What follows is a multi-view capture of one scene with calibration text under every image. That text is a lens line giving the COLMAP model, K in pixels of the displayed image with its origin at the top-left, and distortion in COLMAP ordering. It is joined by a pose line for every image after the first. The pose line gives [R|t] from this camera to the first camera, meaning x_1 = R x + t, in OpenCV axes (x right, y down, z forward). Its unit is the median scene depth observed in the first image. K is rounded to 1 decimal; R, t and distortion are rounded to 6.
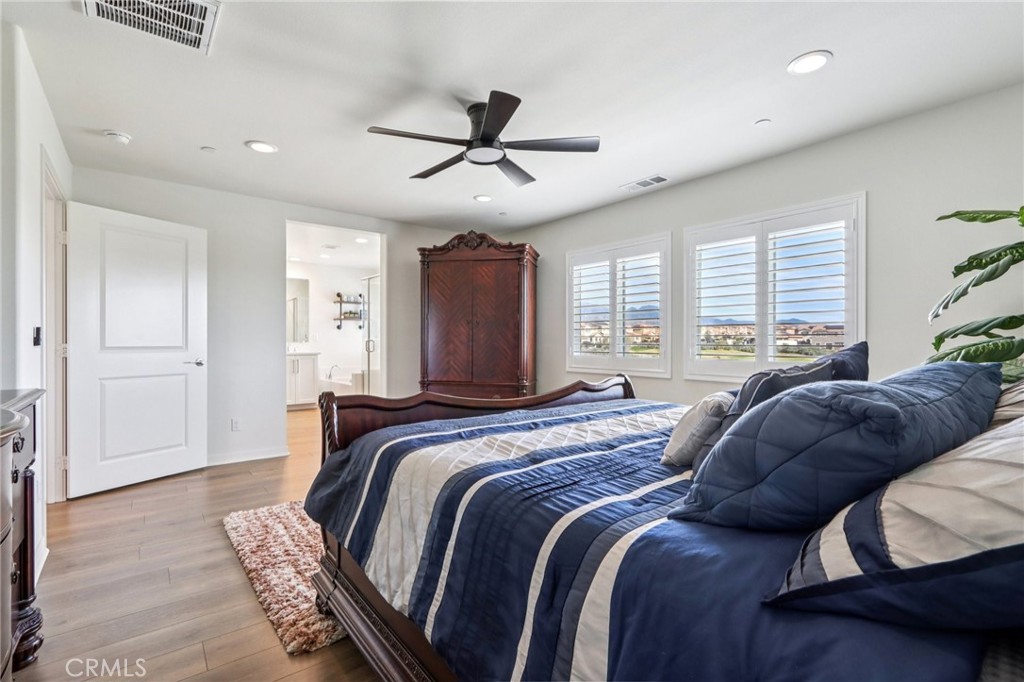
lens RADIAL K [[469.7, 0, 518.5], [0, 469.7, 338.1], [0, 0, 1]] dist [-0.012678, 0.000276]
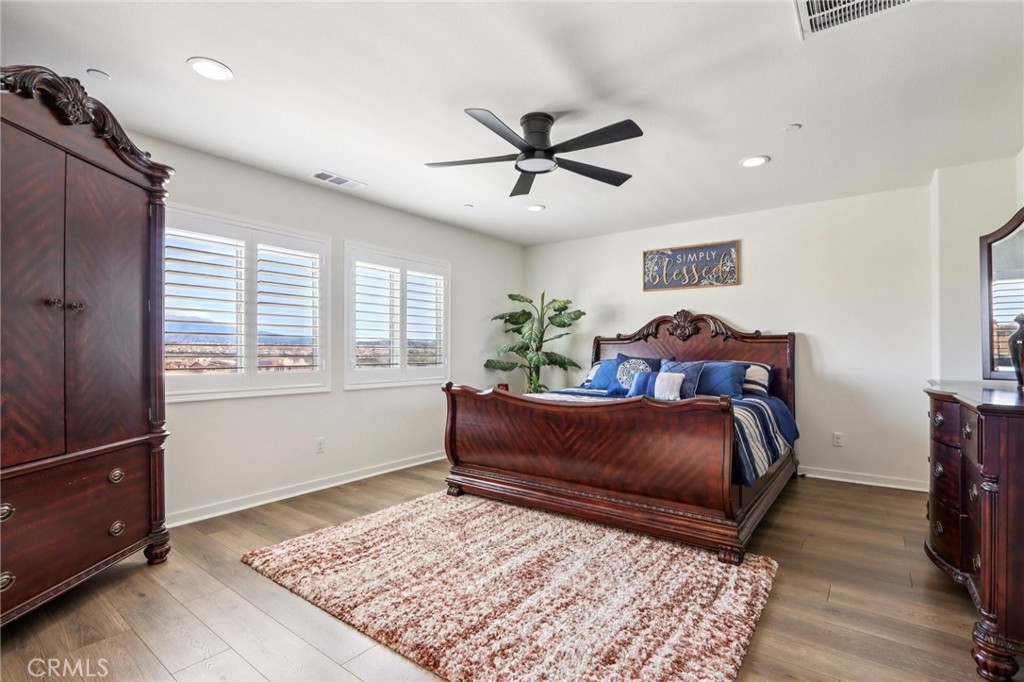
lens RADIAL K [[474.1, 0, 515.1], [0, 474.1, 342.0], [0, 0, 1]] dist [-0.012967, 0.001396]
pose [[-0.236625, 0.024421, 0.971294, -0.705393], [-0.007010, 0.999615, -0.026840, 0.009726], [-0.971576, -0.013160, -0.236363, 0.875632]]
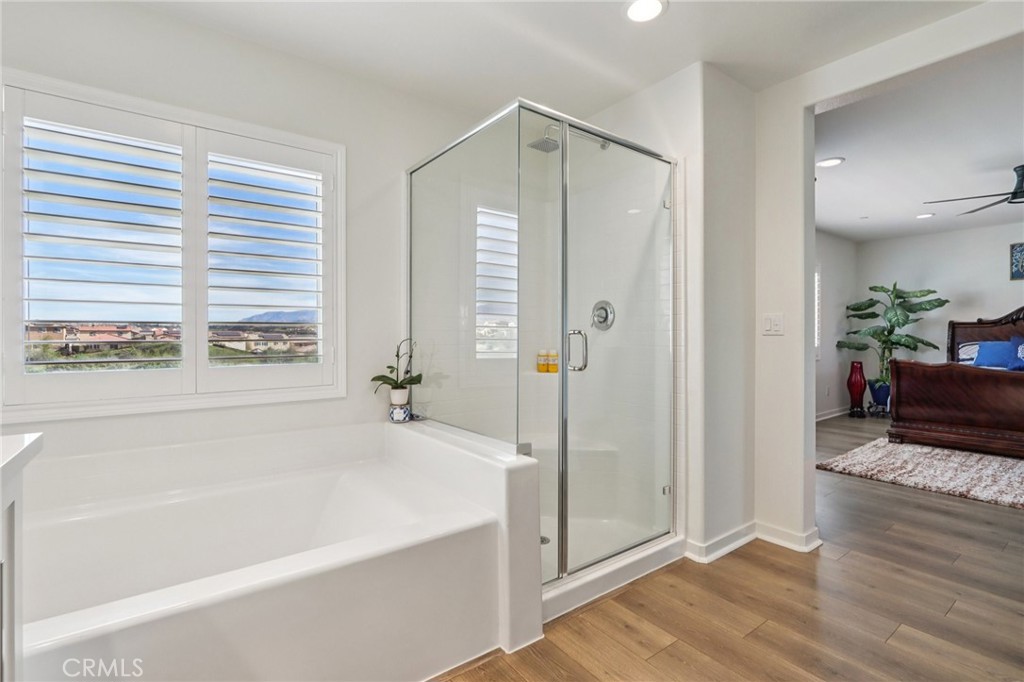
lens RADIAL K [[474.1, 0, 515.1], [0, 474.1, 342.0], [0, 0, 1]] dist [-0.012967, 0.001396]
pose [[0.035978, -0.014258, 0.999251, -0.998944], [-0.005533, 0.999880, 0.014466, 0.009754], [-0.999337, -0.006049, 0.035894, 1.640935]]
